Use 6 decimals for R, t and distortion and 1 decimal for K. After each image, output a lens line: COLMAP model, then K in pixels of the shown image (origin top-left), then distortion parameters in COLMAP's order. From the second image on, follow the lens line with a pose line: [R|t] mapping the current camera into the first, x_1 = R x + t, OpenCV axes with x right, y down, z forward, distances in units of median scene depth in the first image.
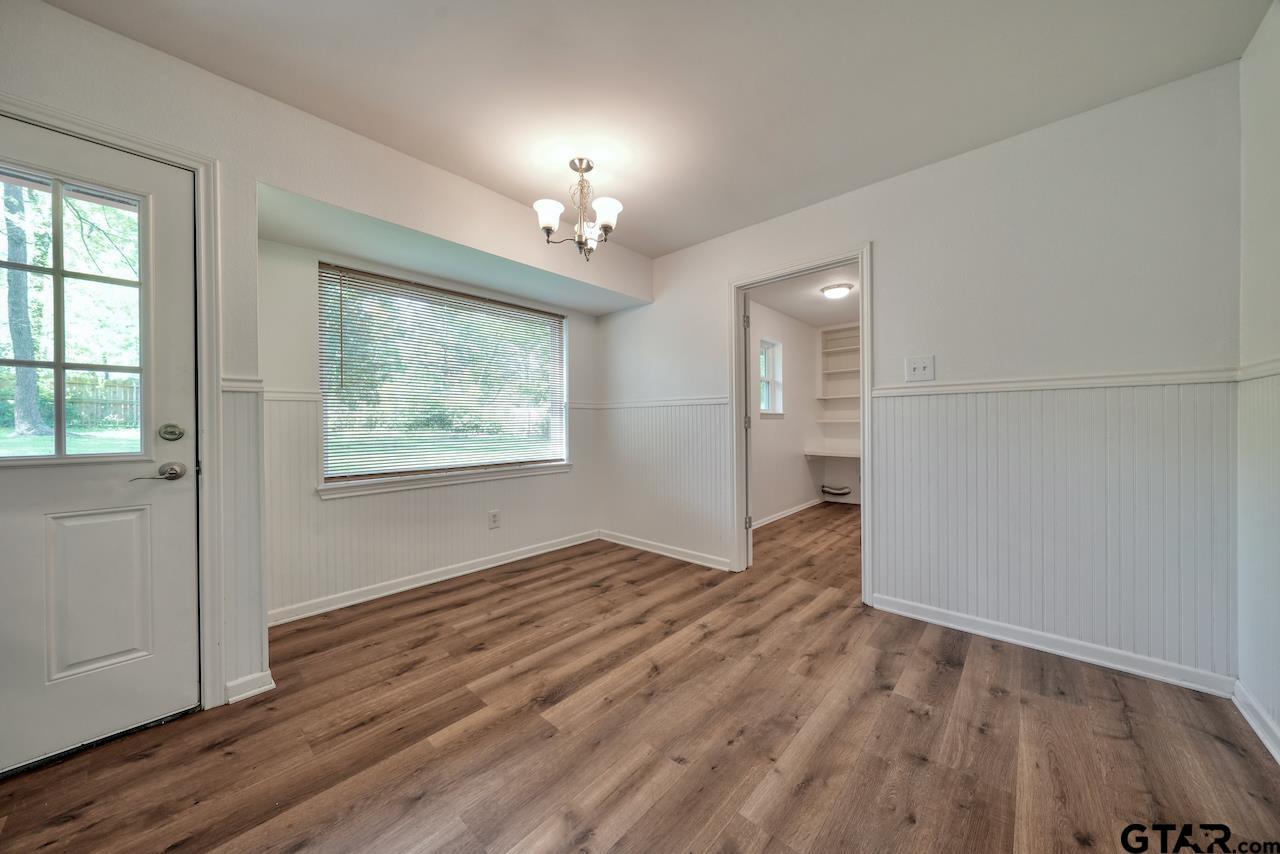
lens RADIAL K [[432.3, 0, 641.5], [0, 432.3, 424.9], [0, 0, 1]] dist [-0.005181, 0.000106]
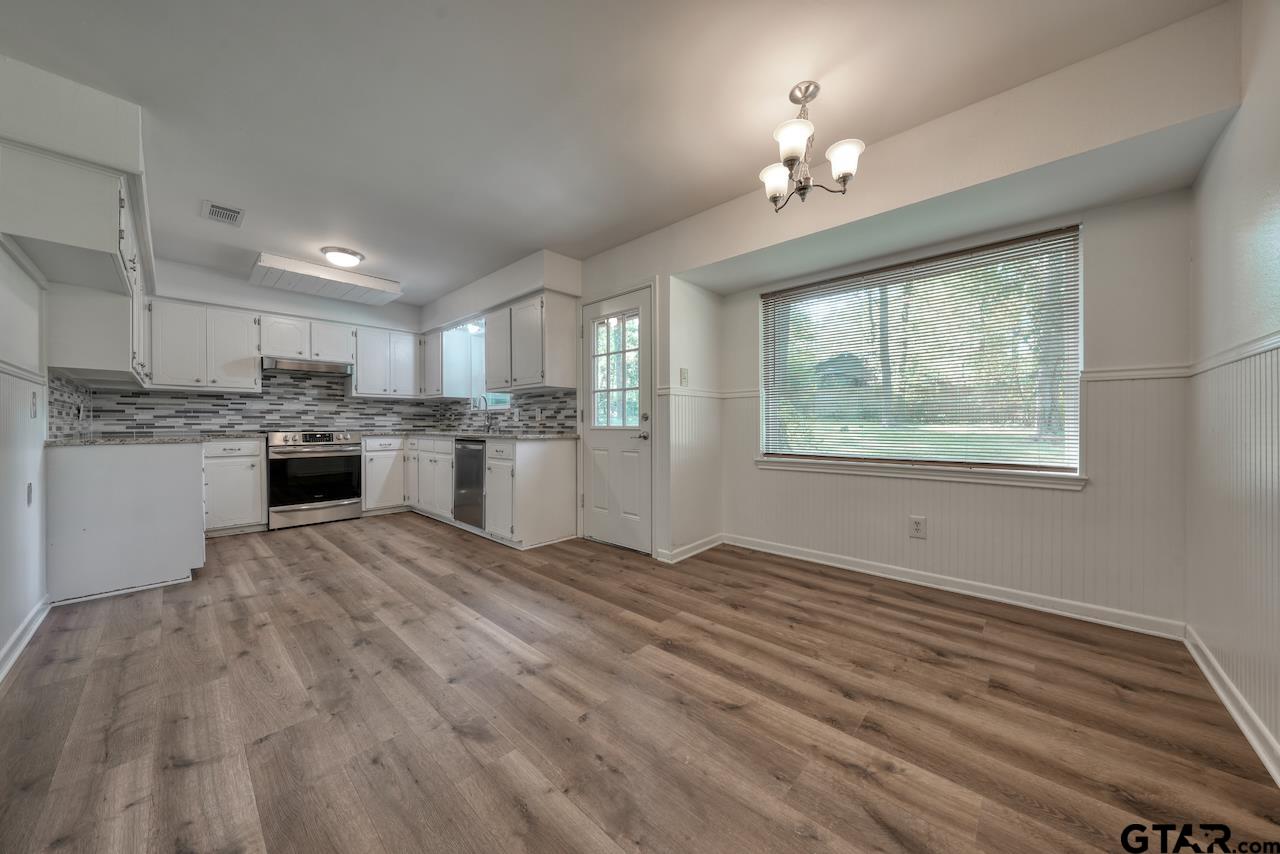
lens RADIAL K [[433.8, 0, 642.2], [0, 433.8, 425.2], [0, 0, 1]] dist [-0.005463, 0.000301]
pose [[-0.009792, 0.009832, -0.999904, 0.688817], [-0.003274, 0.999946, 0.009864, 0.026972], [0.999947, 0.003370, -0.009760, 0.691120]]
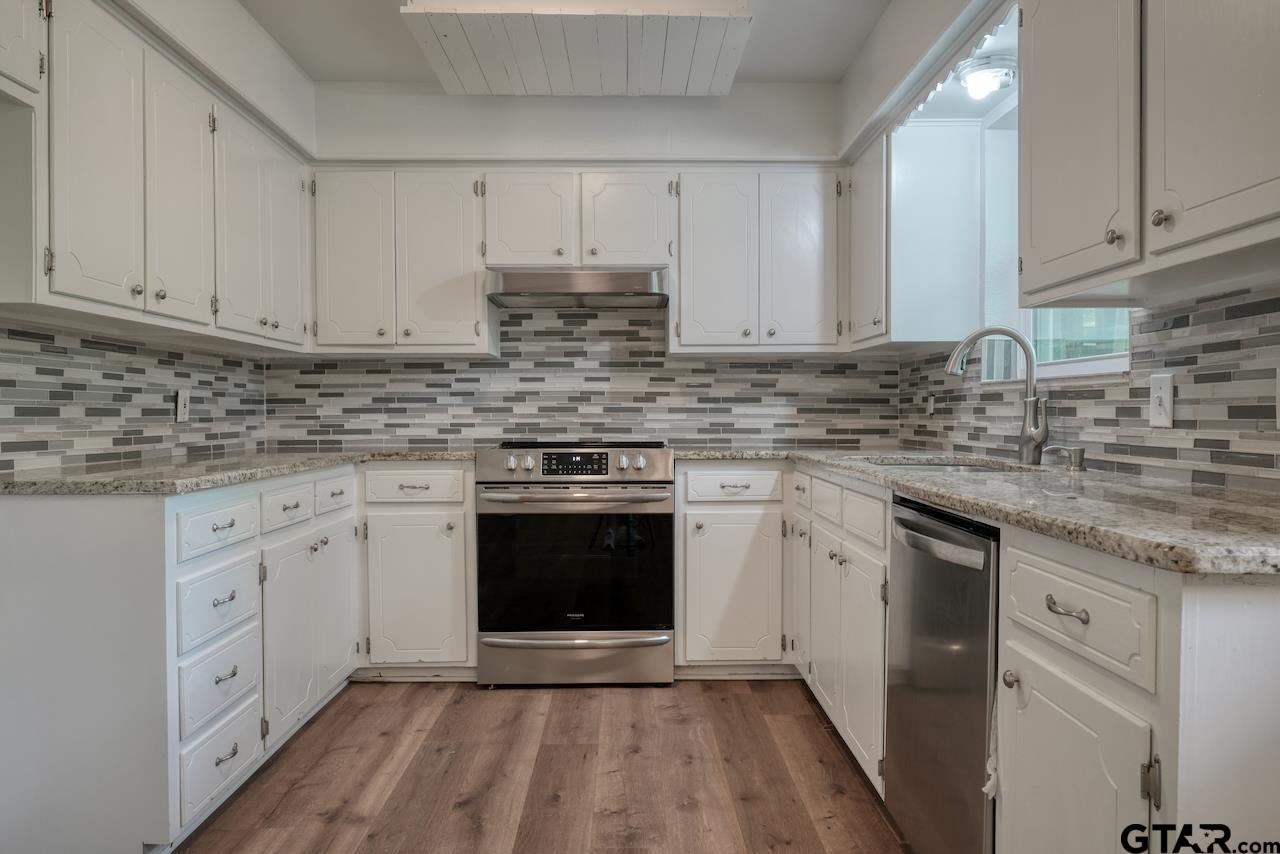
lens RADIAL K [[841.7, 0, 640.0], [0, 841.7, 427.0], [0, 0, 1]] dist [-0.005785, -0.002730]
pose [[-0.732652, 0.021545, -0.680262, -0.296931], [0.003979, 0.999617, 0.027373, 0.004959], [0.680592, 0.017348, -0.732458, 0.368354]]
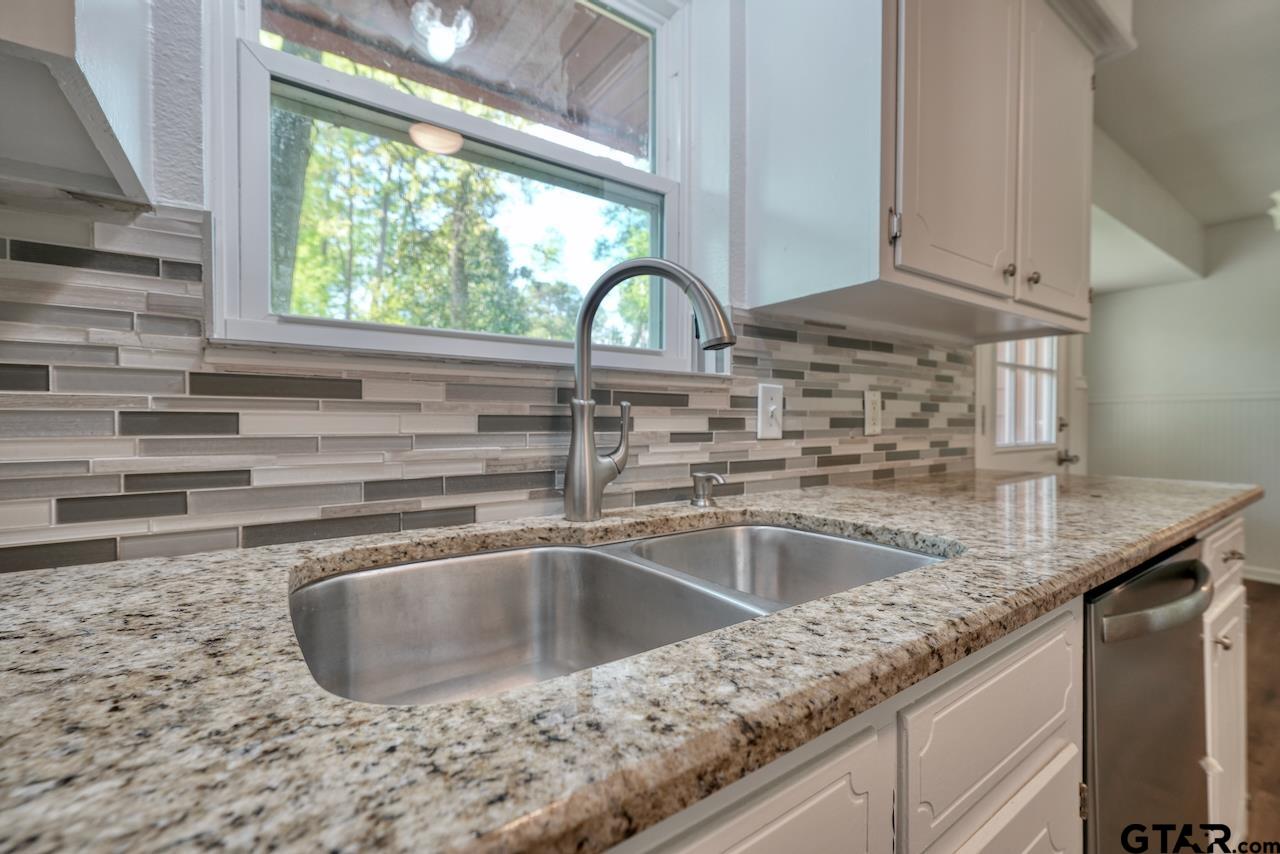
lens RADIAL K [[539.3, 0, 640.0], [0, 539.3, 427.0], [0, 0, 1]] dist [0.000355, 0.000037]
pose [[0.975282, 0.010020, -0.220736, -1.282546], [-0.008350, 0.999929, 0.008499, 0.015510], [0.220806, -0.006446, 0.975296, -0.450325]]
